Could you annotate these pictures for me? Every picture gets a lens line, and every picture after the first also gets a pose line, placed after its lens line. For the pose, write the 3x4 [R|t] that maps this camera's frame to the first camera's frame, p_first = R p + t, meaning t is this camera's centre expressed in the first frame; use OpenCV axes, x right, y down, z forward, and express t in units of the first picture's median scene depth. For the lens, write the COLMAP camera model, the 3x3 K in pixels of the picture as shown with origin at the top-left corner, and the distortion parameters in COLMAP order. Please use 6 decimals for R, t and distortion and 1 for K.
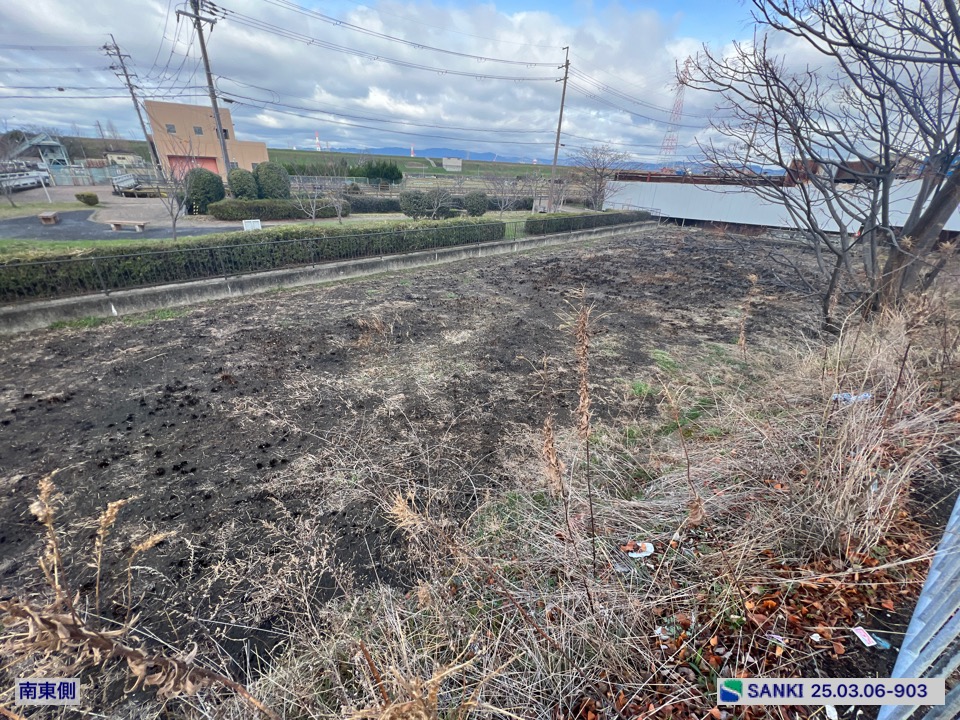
lens RADIAL K [[385.1, 0, 481.1], [0, 385.1, 361.9], [0, 0, 1]] dist [-0.003459, 0.000222]
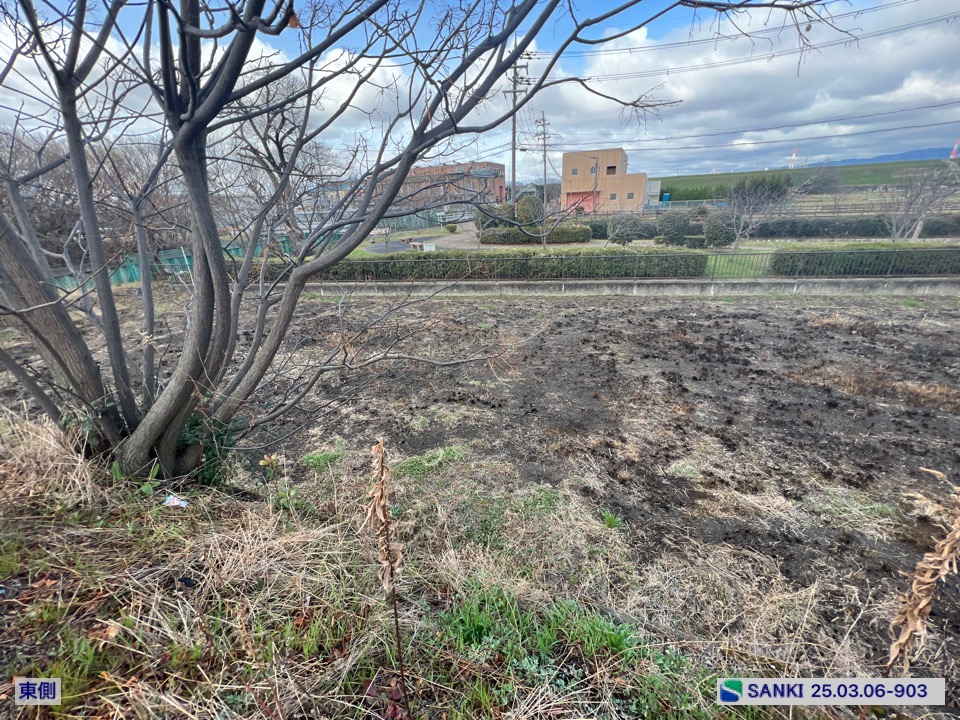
lens RADIAL K [[385.3, 0, 482.3], [0, 385.3, 361.3], [0, 0, 1]] dist [0.000739, 0.000026]
pose [[0.541215, 0.263697, -0.798468, 0.588915], [-0.309272, 0.945423, 0.102600, -0.153798], [0.781945, 0.191415, 0.593231, 0.370043]]
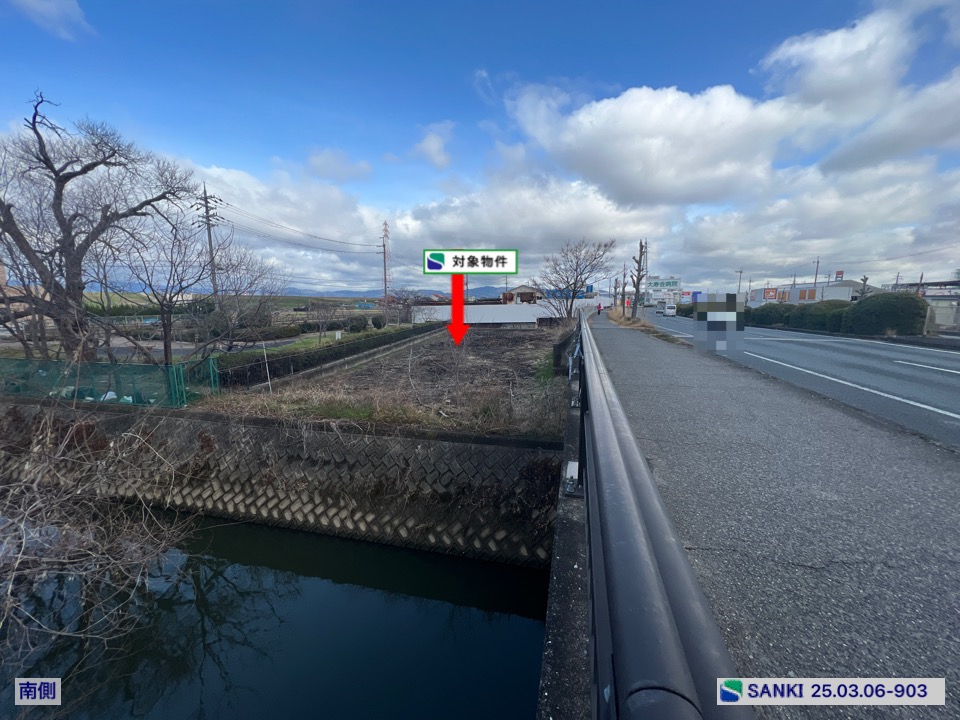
lens RADIAL K [[387.0, 0, 479.5], [0, 387.0, 335.2], [0, 0, 1]] dist [0.000326, 0.000010]
pose [[0.779594, -0.094029, 0.619186, -1.091284], [0.309294, 0.917492, -0.250091, 0.315915], [-0.544582, 0.386480, 0.744354, -0.738698]]
